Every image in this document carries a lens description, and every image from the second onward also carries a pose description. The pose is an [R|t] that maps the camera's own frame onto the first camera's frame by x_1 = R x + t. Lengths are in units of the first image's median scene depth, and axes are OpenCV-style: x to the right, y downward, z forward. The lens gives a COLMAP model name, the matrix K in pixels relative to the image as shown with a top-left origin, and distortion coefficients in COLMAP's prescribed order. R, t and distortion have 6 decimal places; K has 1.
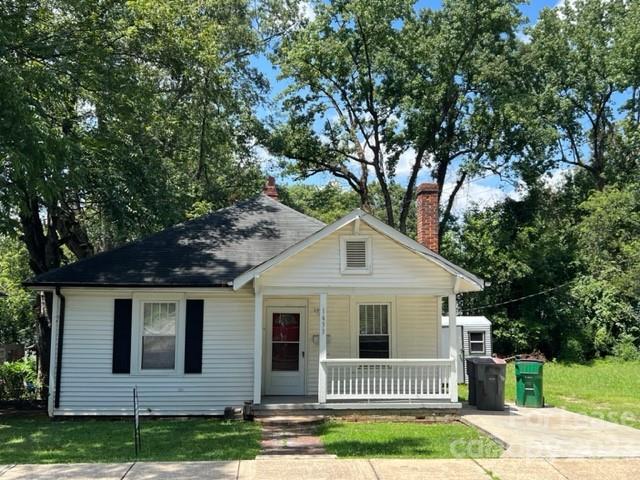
lens RADIAL K [[761.8, 0, 318.9], [0, 761.8, 243.3], [0, 0, 1]] dist [0.030787, 0.000000]
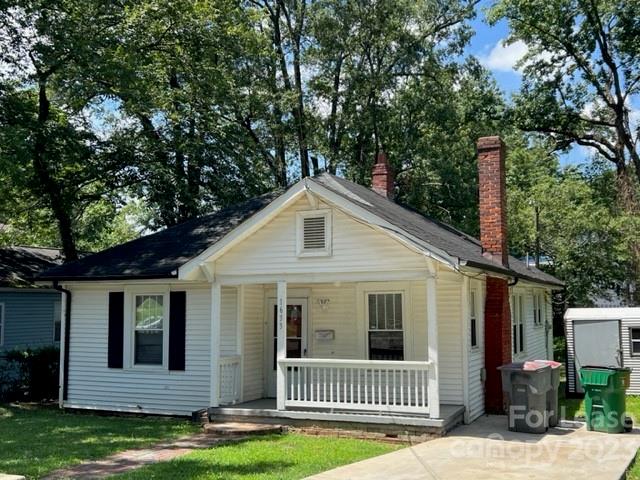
lens RADIAL K [[761.8, 0, 320.1], [0, 761.8, 236.3], [0, 0, 1]] dist [0.030787, 0.000000]
pose [[0.876456, -0.053401, -0.478512, 0.447380], [0.052664, 0.998500, -0.014969, 0.030200], [0.478594, -0.012080, 0.877953, 0.268736]]
